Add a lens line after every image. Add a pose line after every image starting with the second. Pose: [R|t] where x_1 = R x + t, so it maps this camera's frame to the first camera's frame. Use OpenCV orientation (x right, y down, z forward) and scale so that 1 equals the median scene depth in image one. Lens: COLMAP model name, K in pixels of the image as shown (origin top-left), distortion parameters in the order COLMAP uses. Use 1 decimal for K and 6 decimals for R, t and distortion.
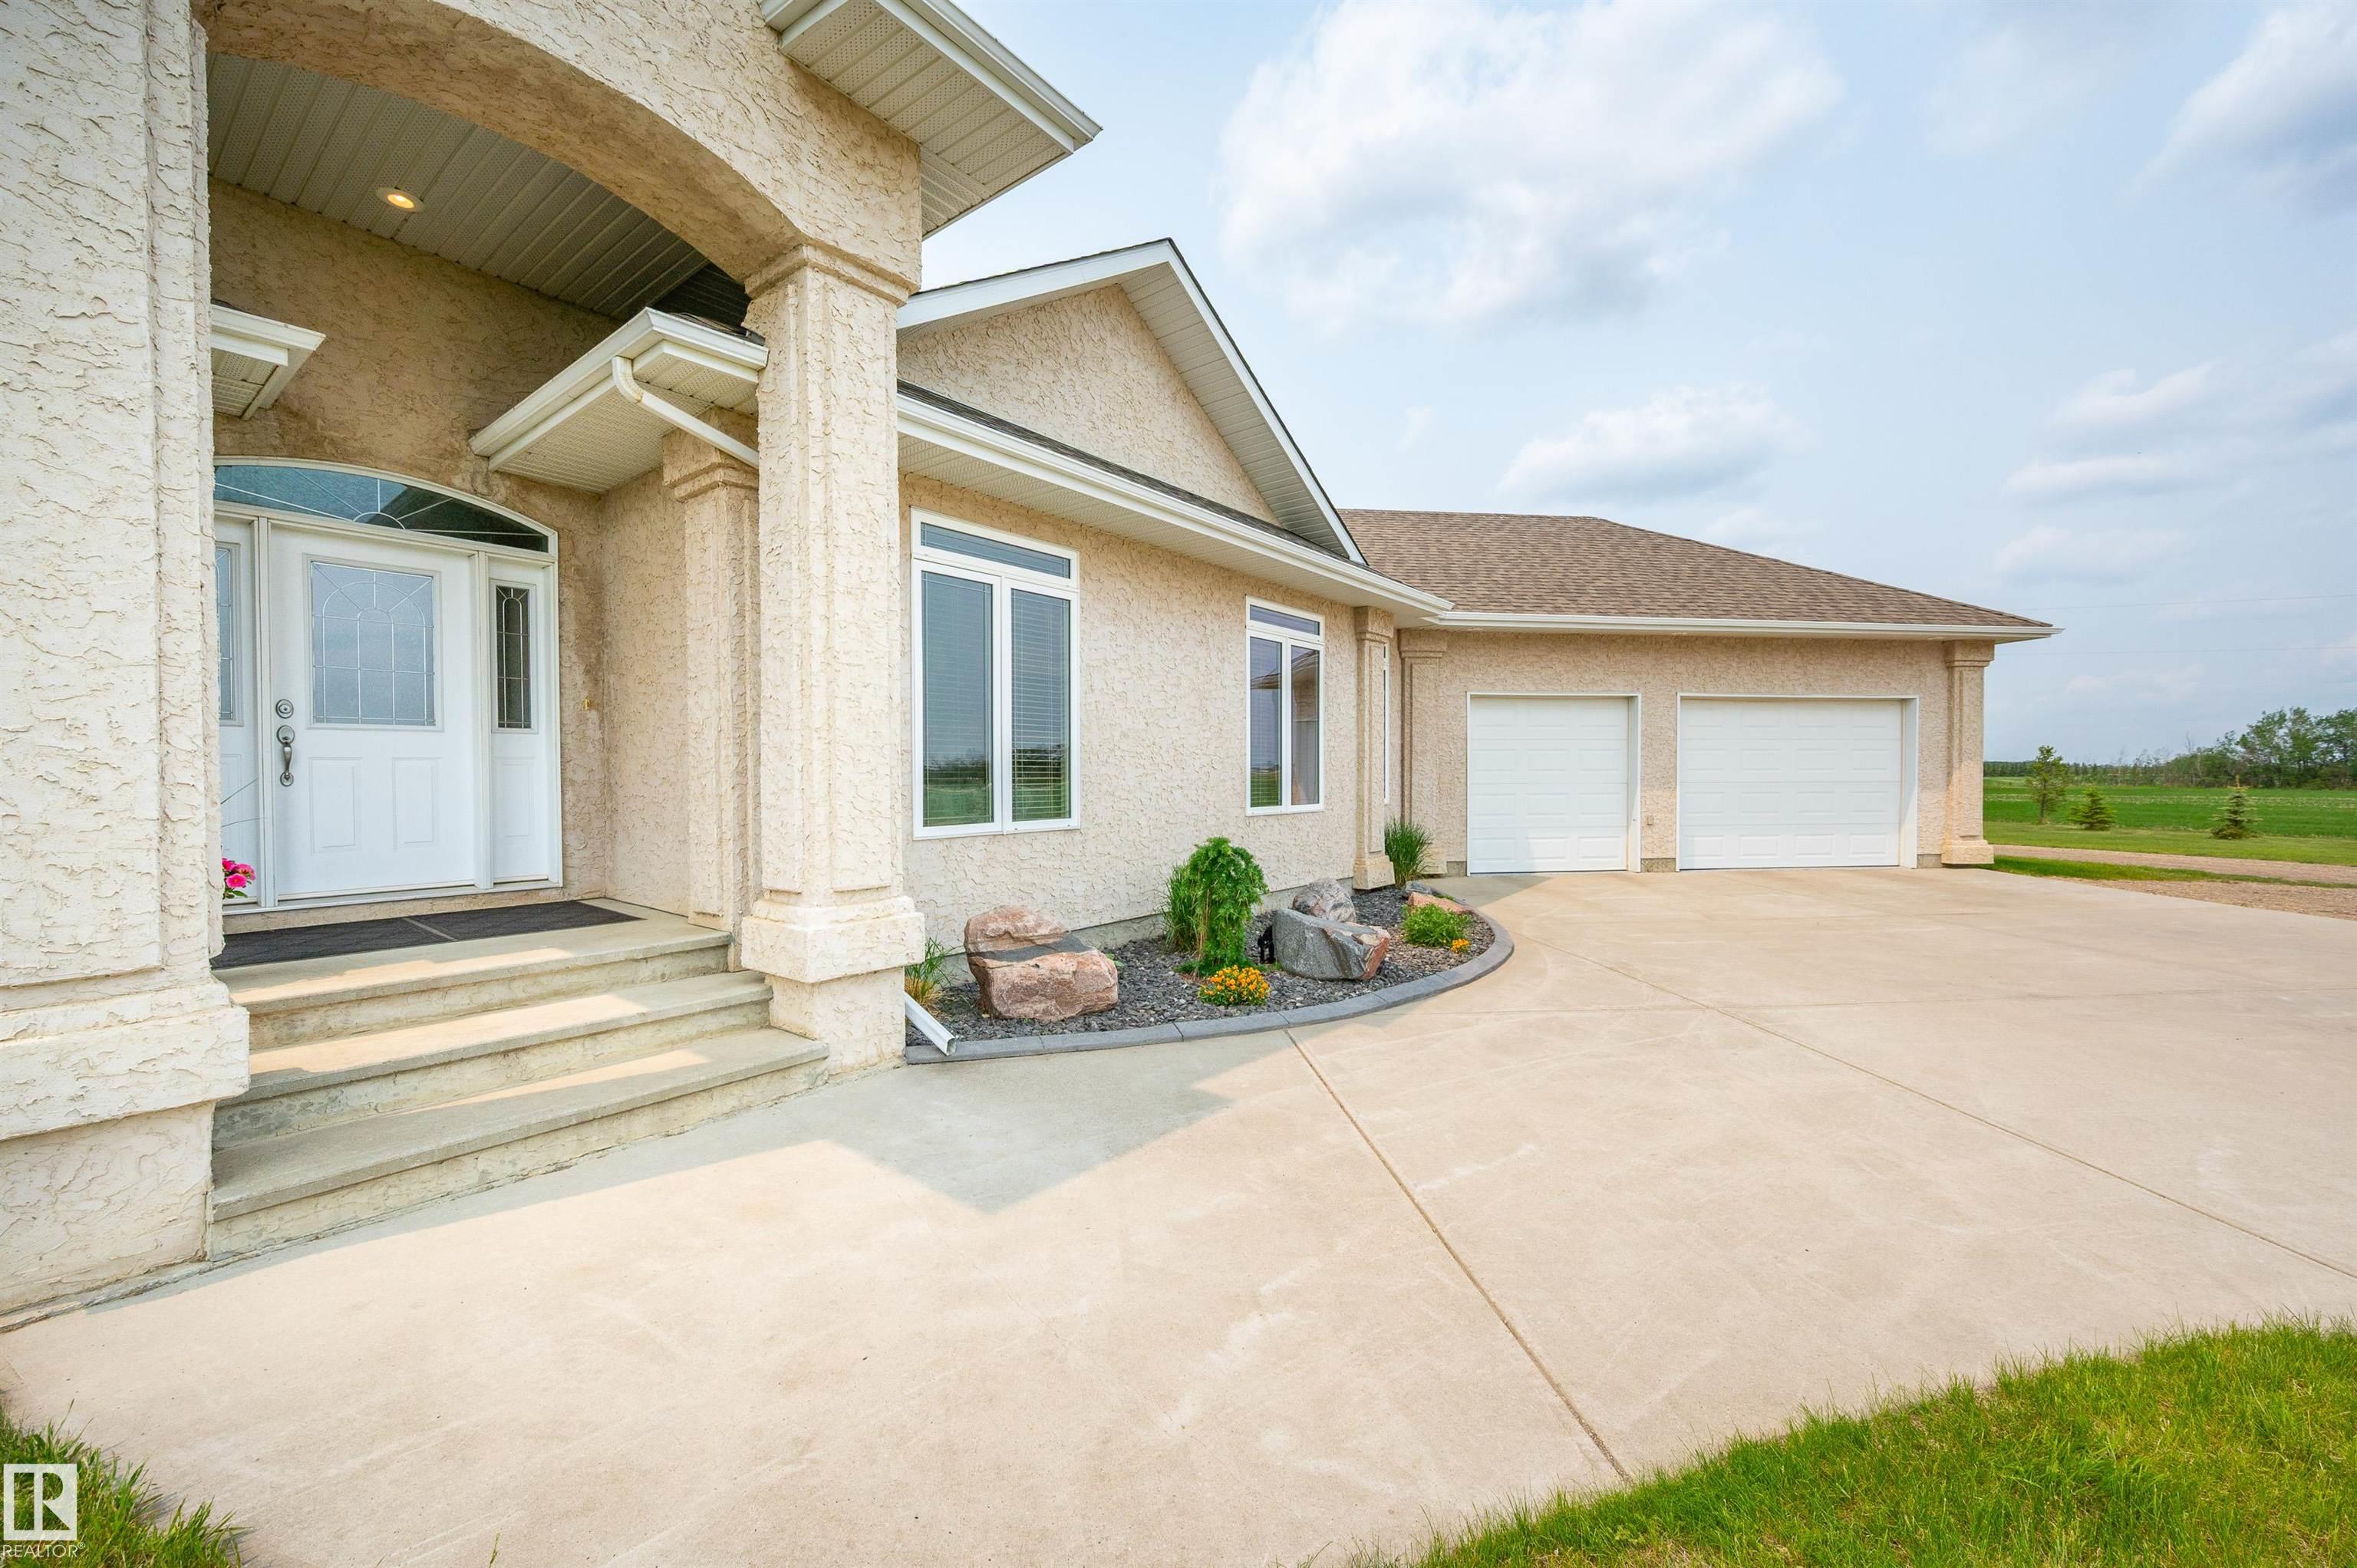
lens RADIAL K [[924.4, 0, 1185.9], [0, 924.4, 785.7], [0, 0, 1]] dist [-0.001810, -0.000477]
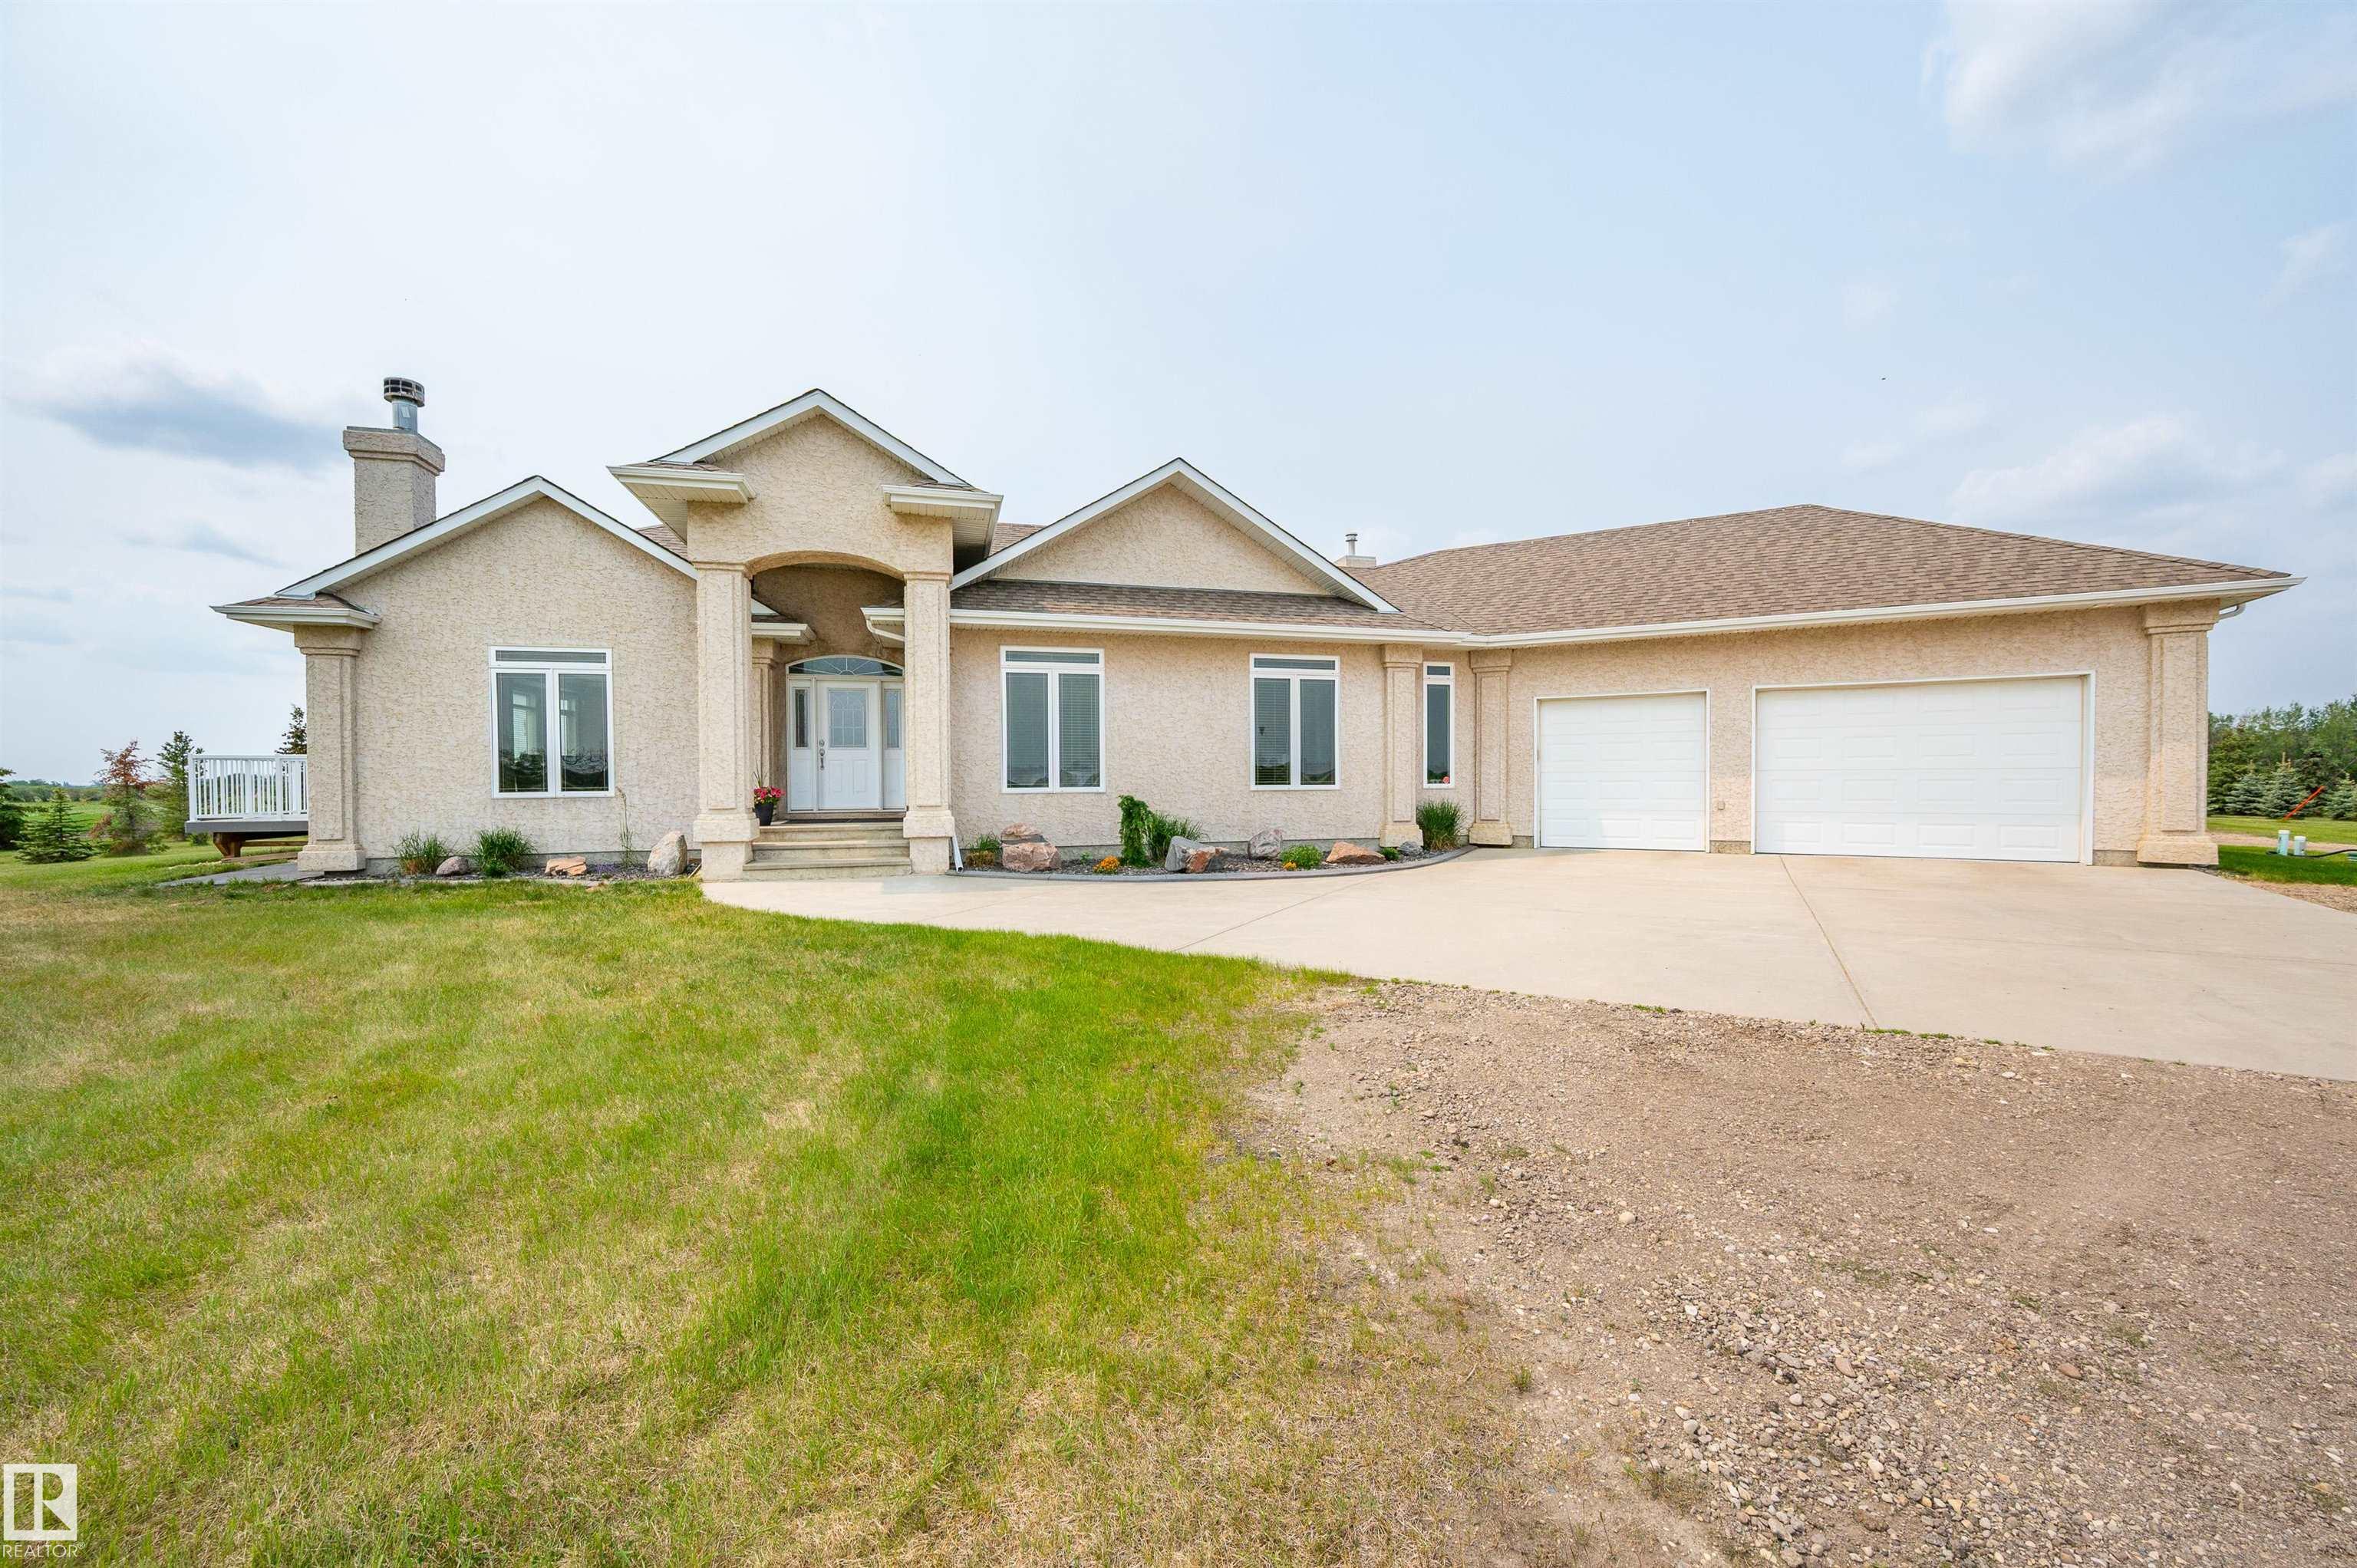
lens RADIAL K [[924.4, 0, 1184.5], [0, 924.4, 790.1], [0, 0, 1]] dist [-0.001810, -0.000477]
pose [[0.800728, 0.005818, -0.599000, 1.381838], [-0.004239, 0.999983, 0.004045, 0.039209], [0.599014, -0.000700, 0.800739, -0.522774]]
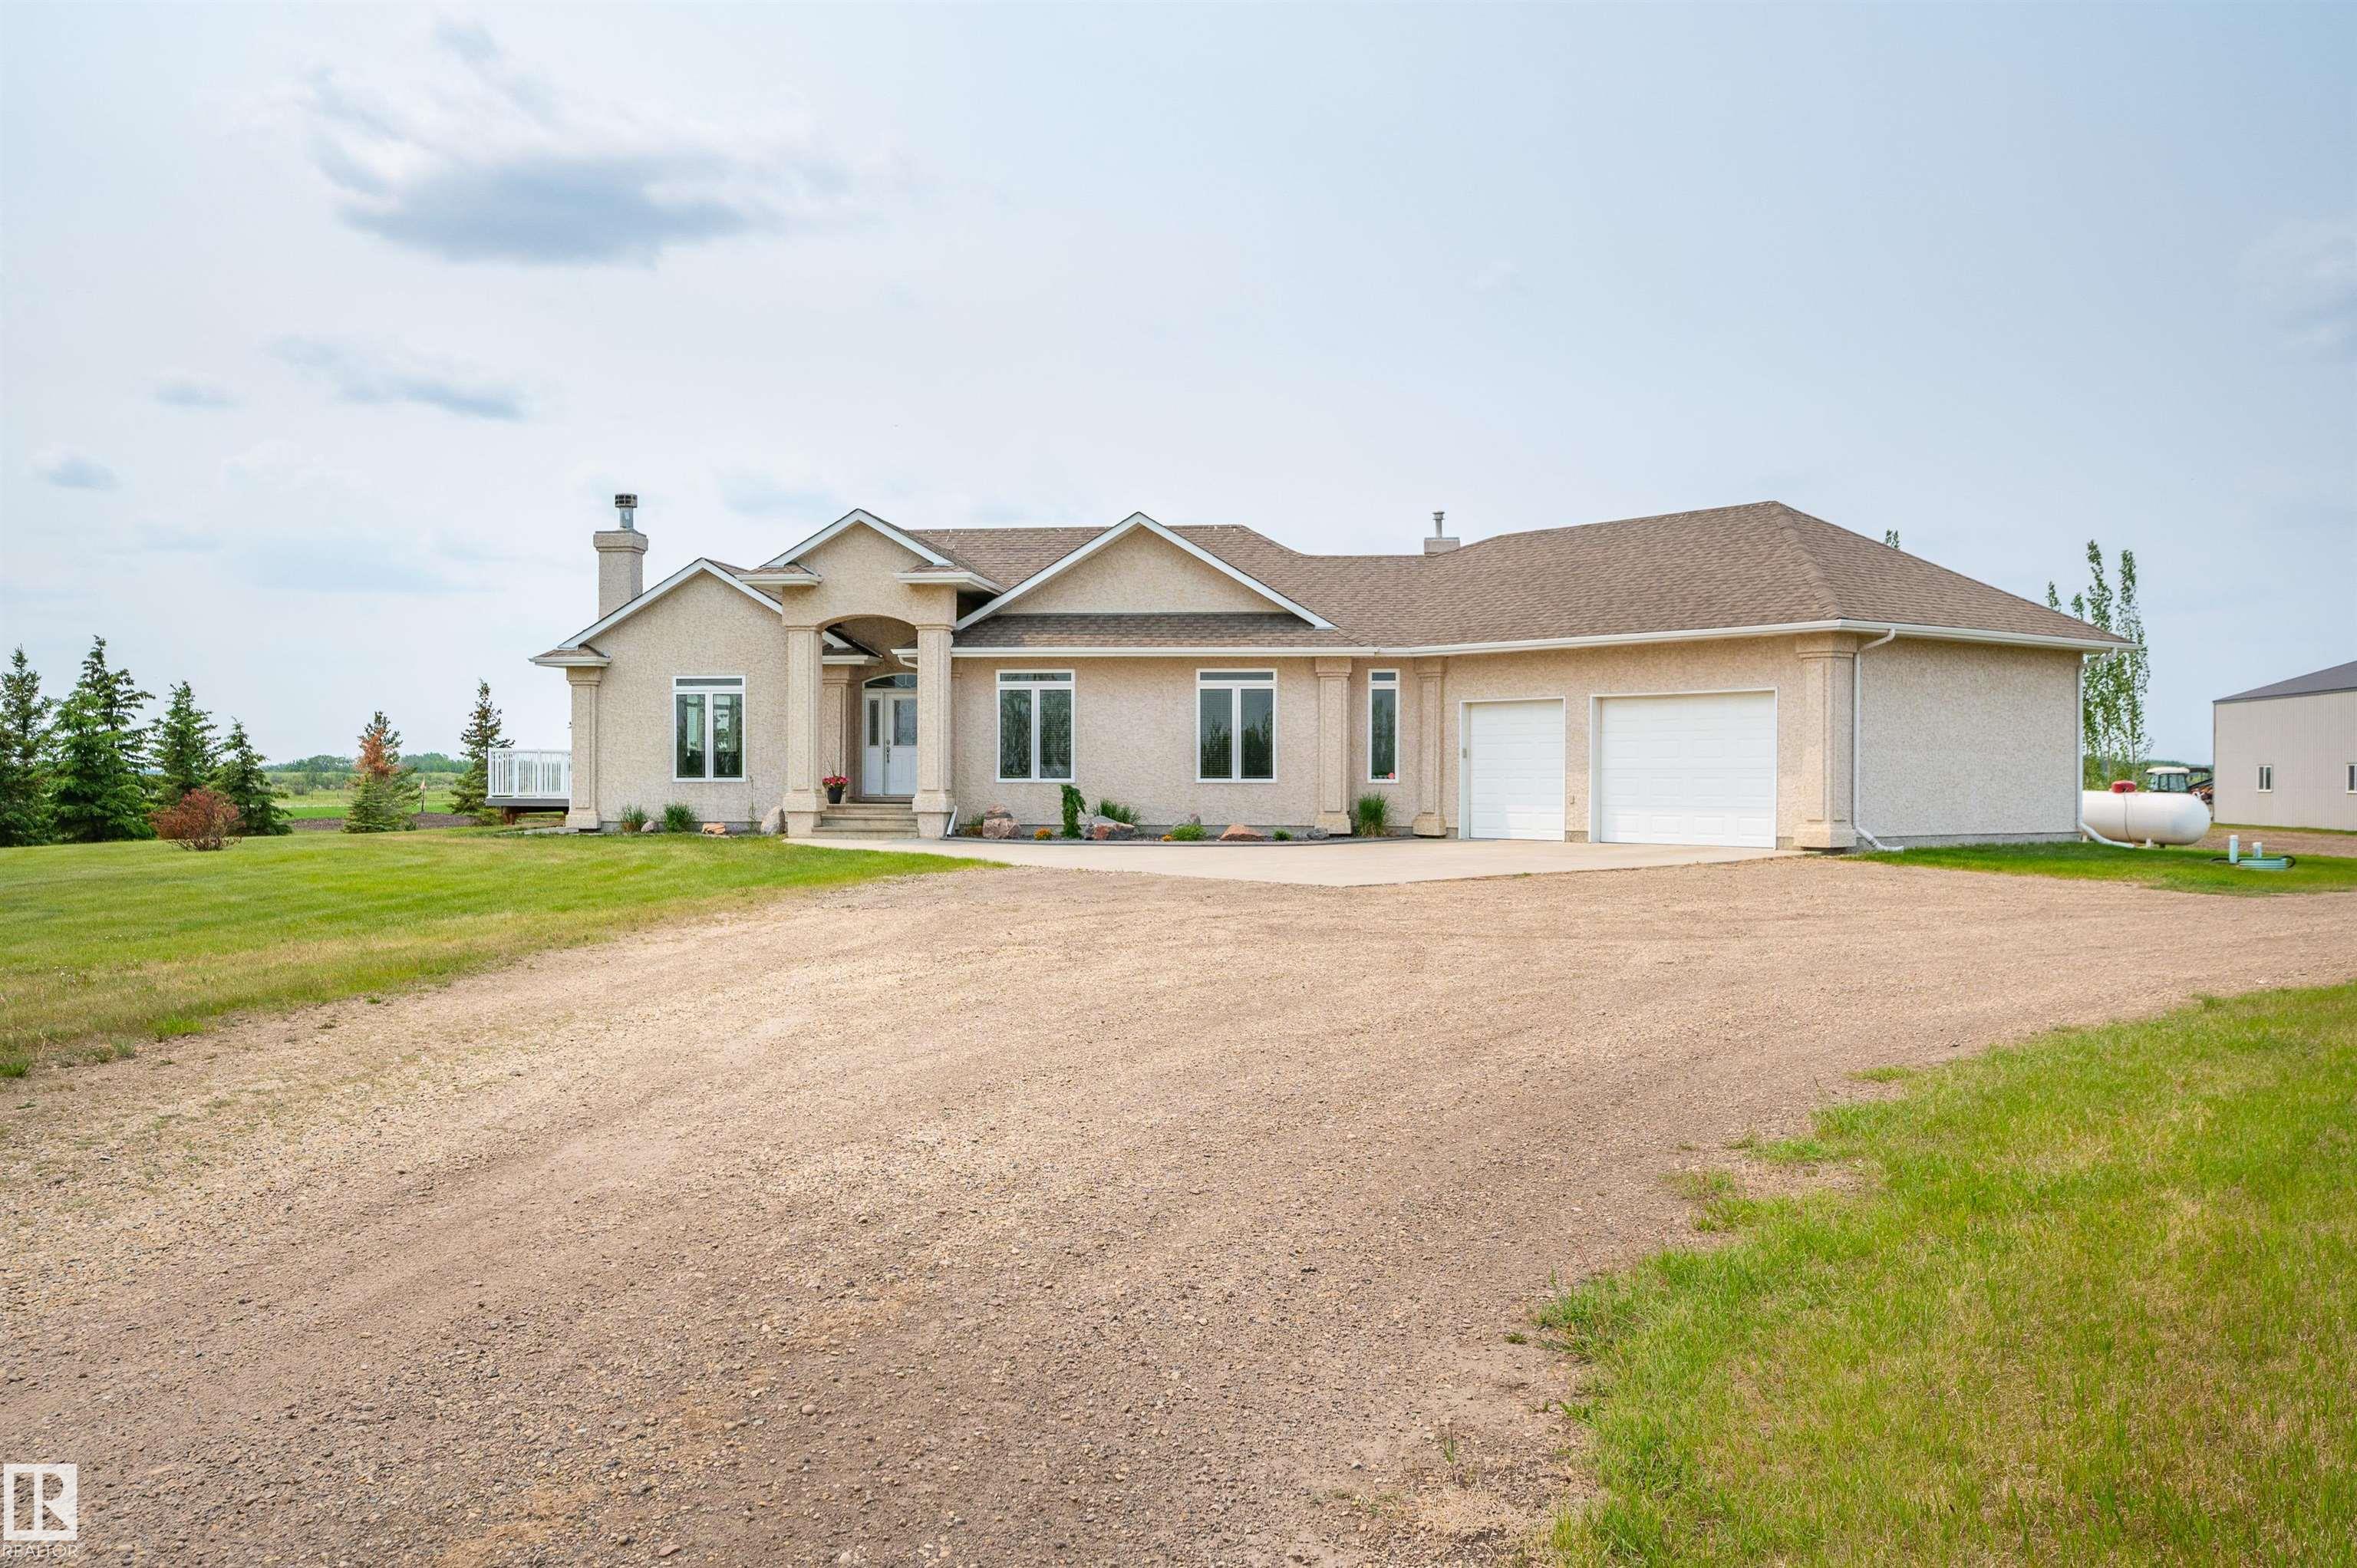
lens RADIAL K [[2029.8, 0, 1185.7], [0, 2029.8, 775.2], [0, 0, 1]] dist [-0.000696, -0.002191]
pose [[0.510463, 0.004528, -0.859888, 5.452687], [-0.015308, 0.999876, -0.003822, 0.050295], [0.859764, 0.015114, 0.510469, -1.738281]]
